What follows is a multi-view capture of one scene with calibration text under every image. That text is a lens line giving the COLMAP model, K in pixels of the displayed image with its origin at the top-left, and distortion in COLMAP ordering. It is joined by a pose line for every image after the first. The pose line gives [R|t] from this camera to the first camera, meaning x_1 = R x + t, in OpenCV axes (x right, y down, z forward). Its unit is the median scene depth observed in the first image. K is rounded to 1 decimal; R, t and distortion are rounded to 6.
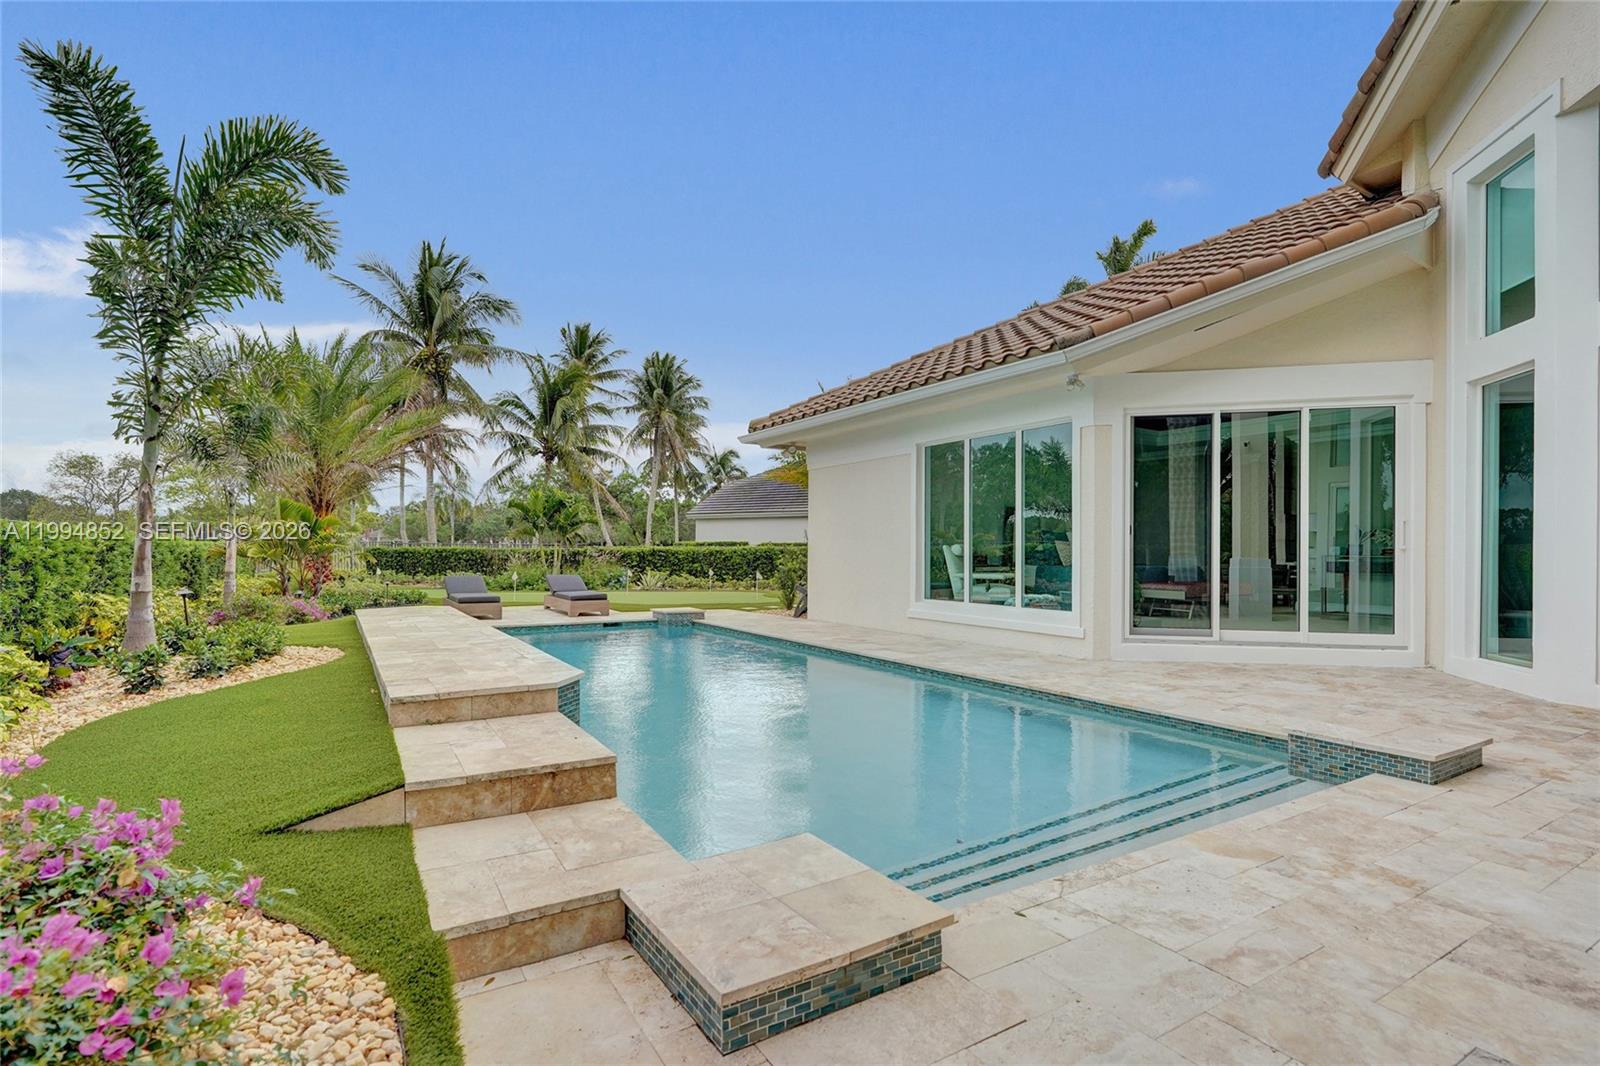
lens RADIAL K [[749.5, 0, 800.4], [0, 749.5, 540.9], [0, 0, 1]] dist [-0.000155, 0.000615]
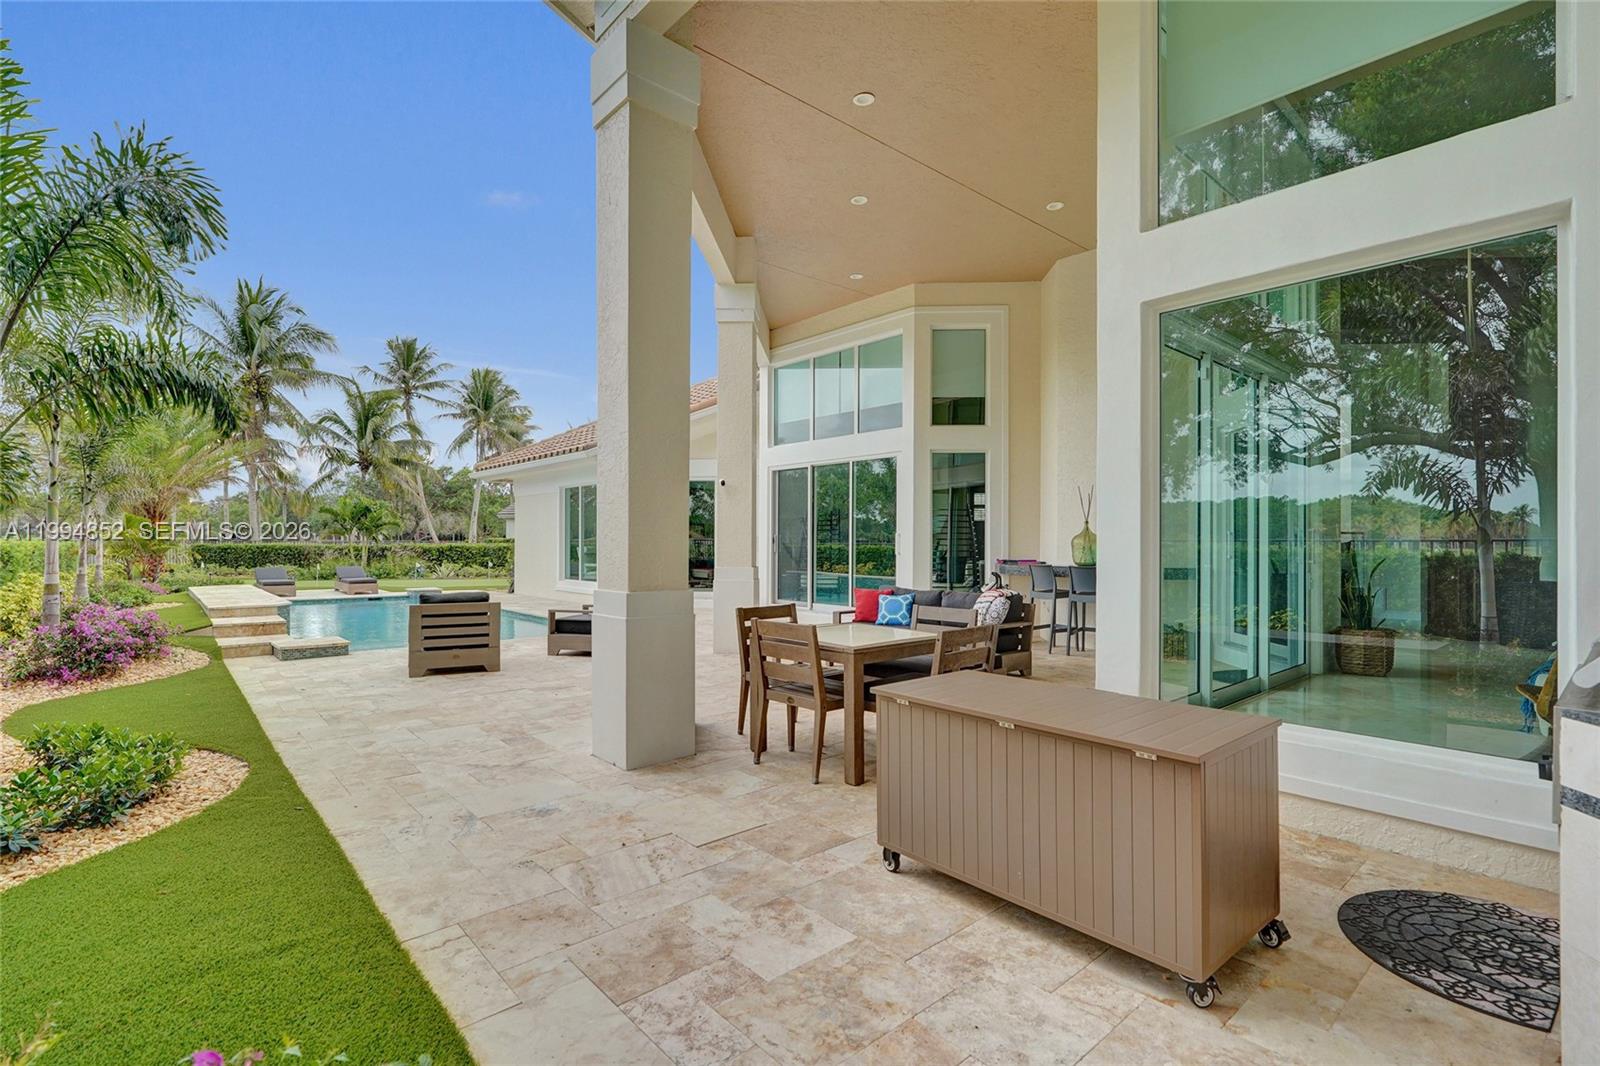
lens RADIAL K [[749.5, 0, 802.6], [0, 749.5, 538.6], [0, 0, 1]] dist [-0.000155, 0.000615]
pose [[0.986797, -0.000761, 0.161959, 0.157806], [-0.000749, 0.999957, 0.009262, -0.011030], [-0.161959, -0.009261, 0.986754, -0.281520]]
